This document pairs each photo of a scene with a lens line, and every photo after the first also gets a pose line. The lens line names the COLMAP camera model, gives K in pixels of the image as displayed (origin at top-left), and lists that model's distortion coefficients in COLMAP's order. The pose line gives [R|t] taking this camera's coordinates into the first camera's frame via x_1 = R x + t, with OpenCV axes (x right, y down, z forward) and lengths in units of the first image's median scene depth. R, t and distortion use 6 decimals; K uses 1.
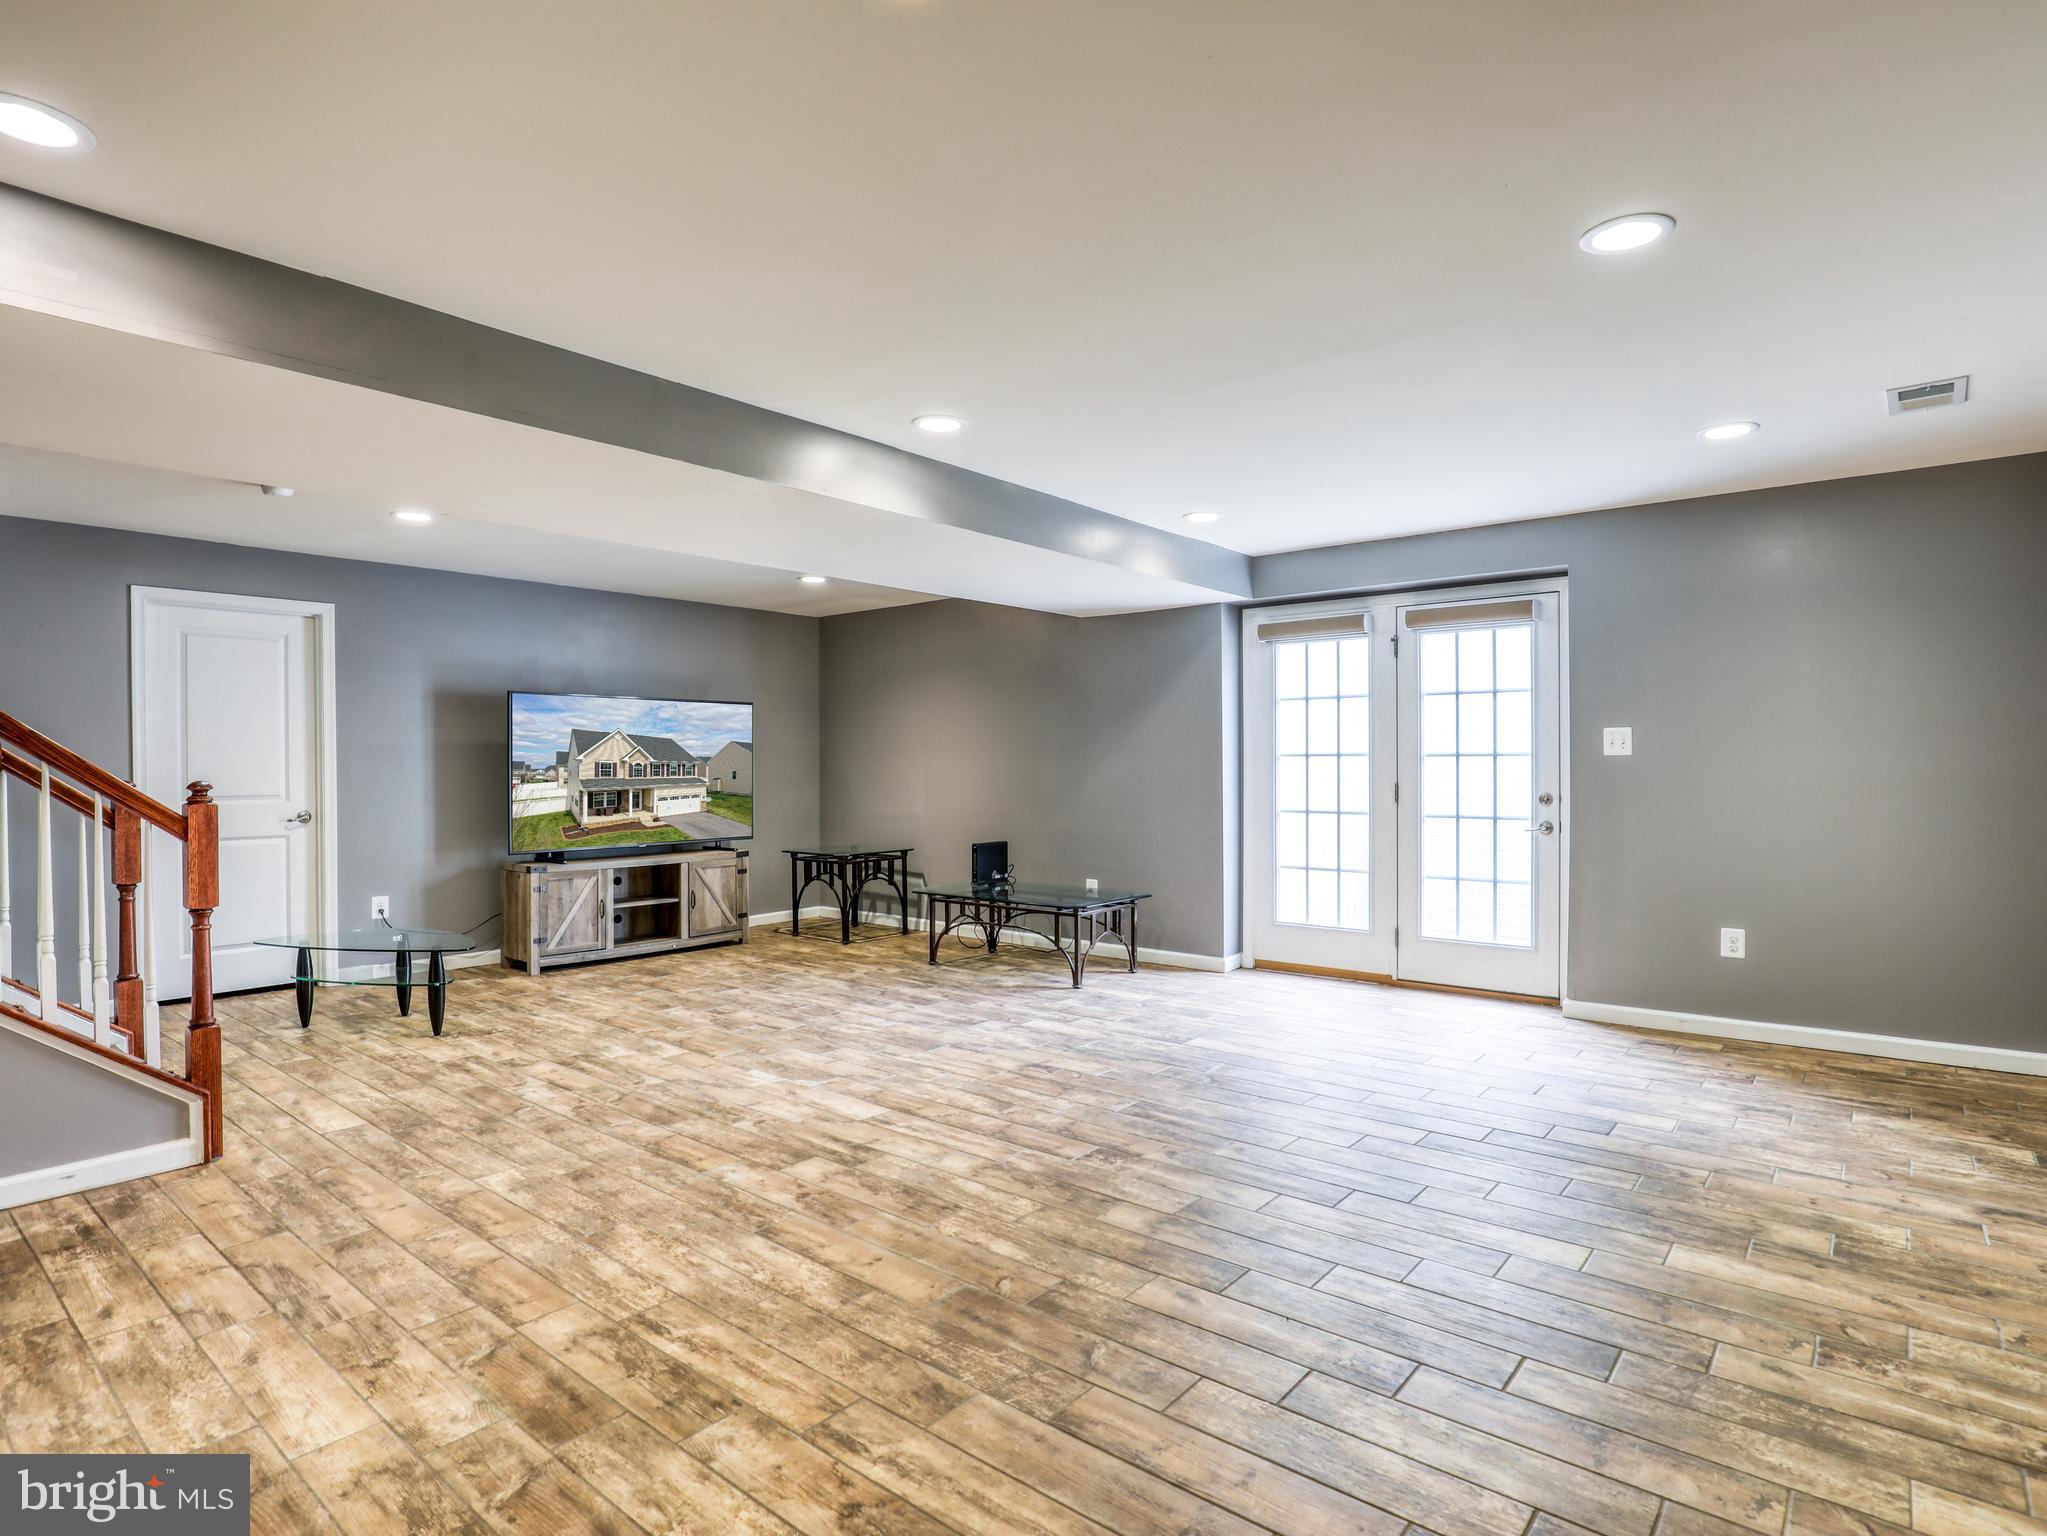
lens RADIAL K [[1119.0, 0, 1021.6], [0, 1119.0, 769.4], [0, 0, 1]] dist [-0.039623, 0.007940]
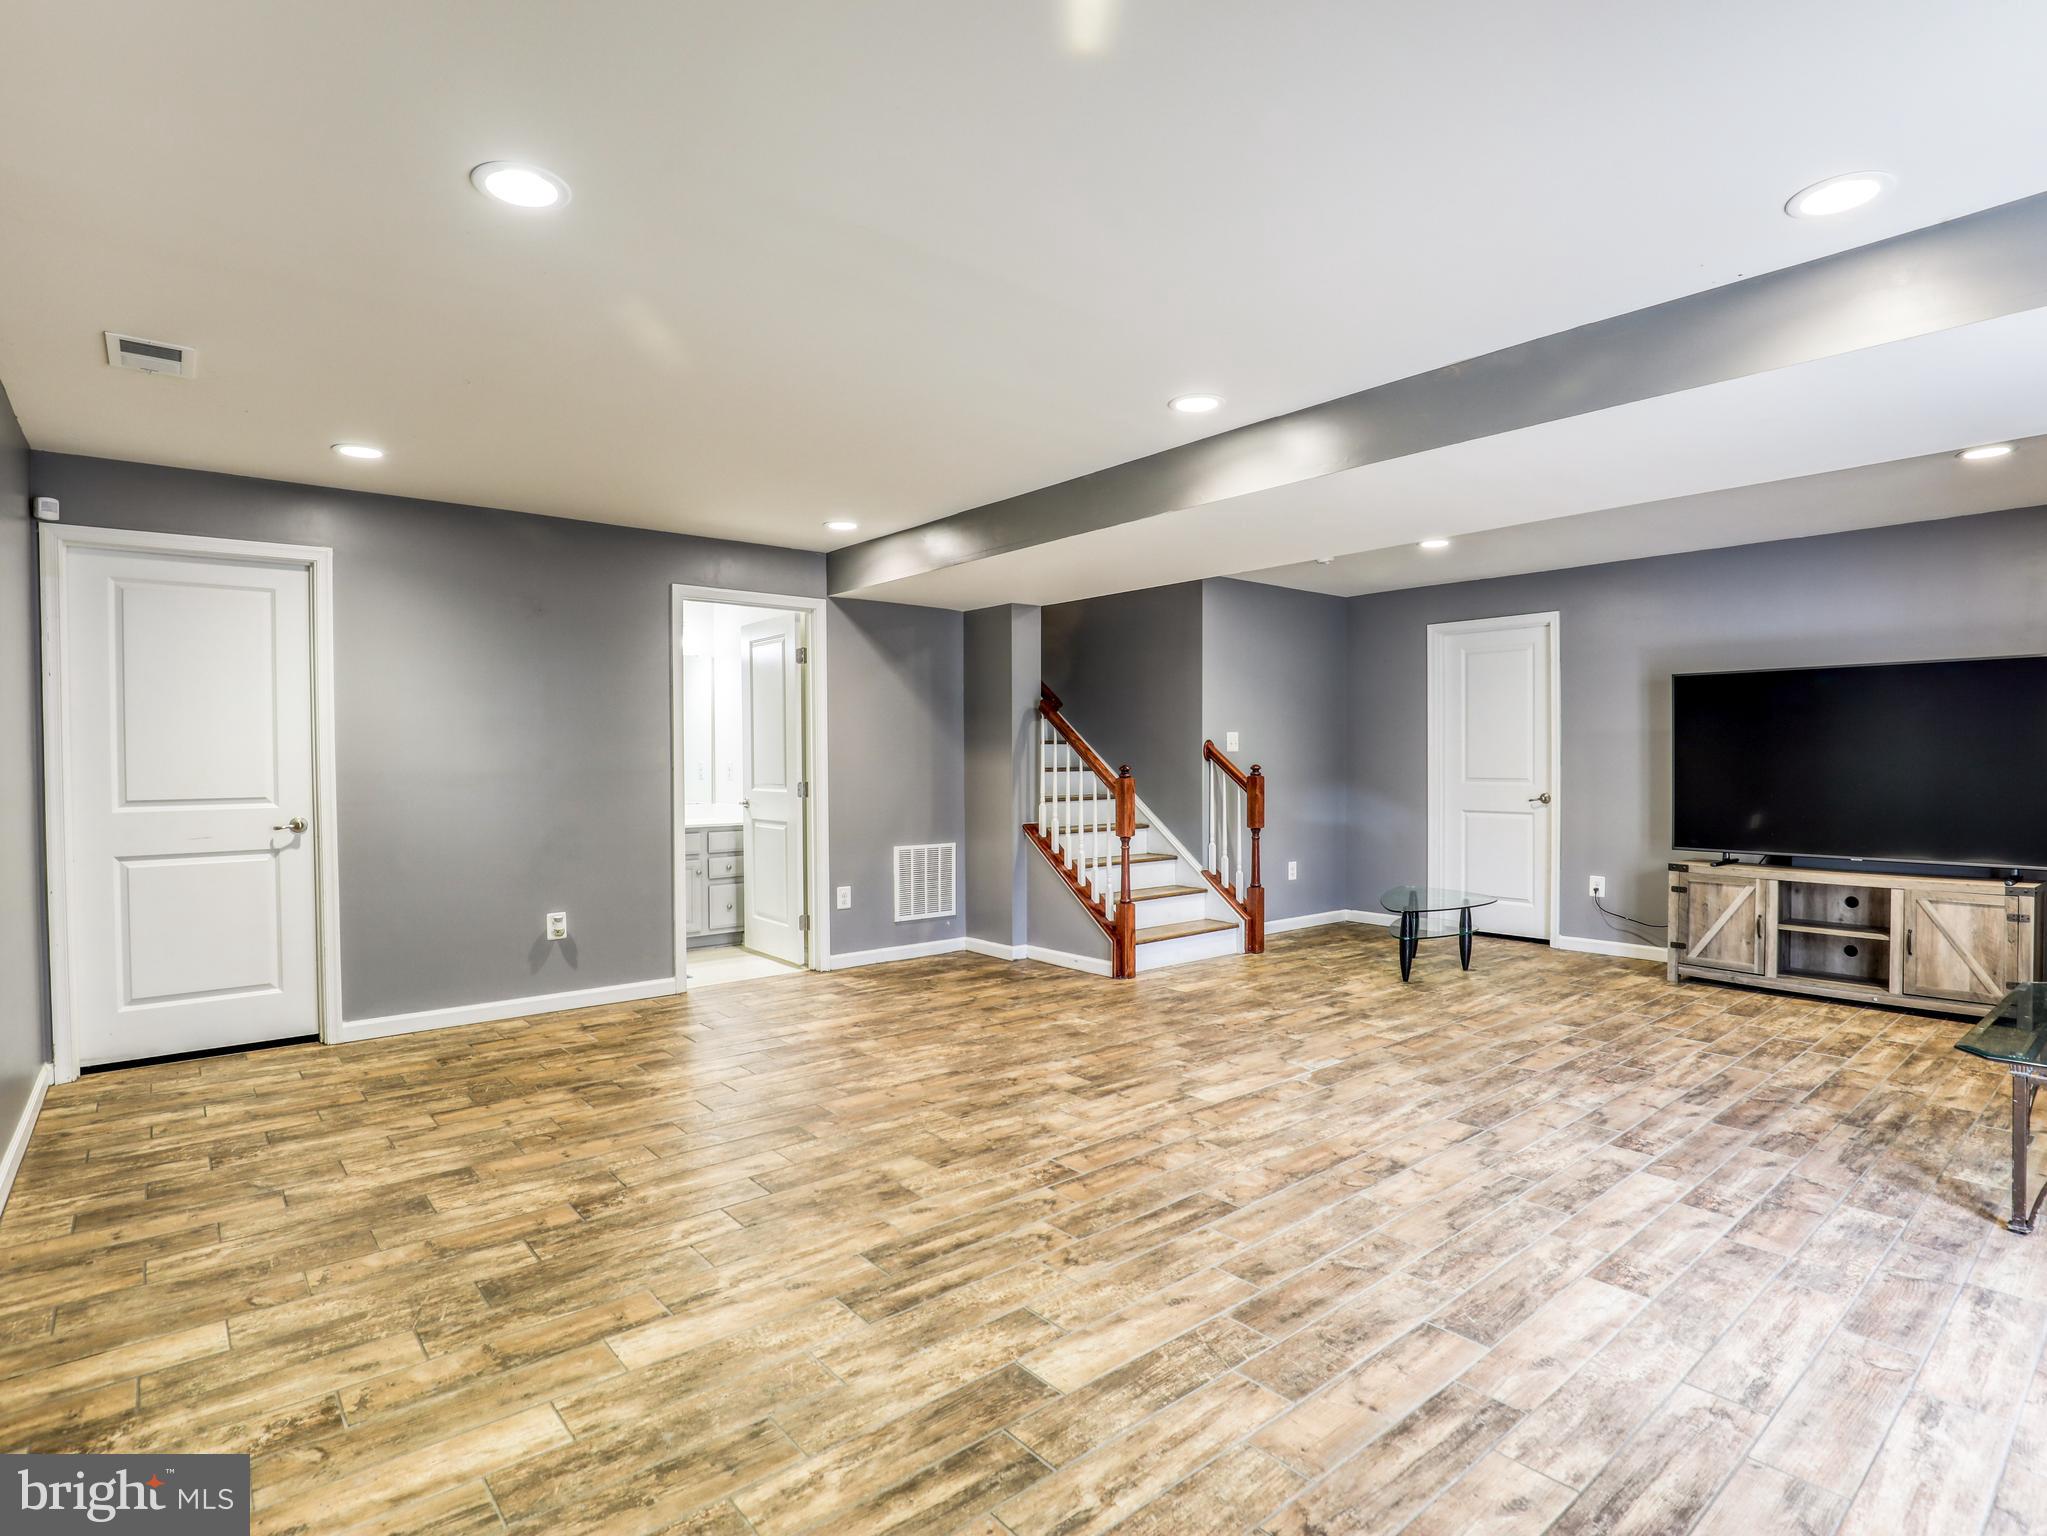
lens RADIAL K [[1119.0, 0, 1024.1], [0, 1119.0, 770.7], [0, 0, 1]] dist [-0.039623, 0.007940]
pose [[-0.225223, 0.016987, -0.974159, 0.966761], [0.002238, 0.999854, 0.016918, -0.010833], [0.974305, 0.001630, -0.225229, 1.149672]]
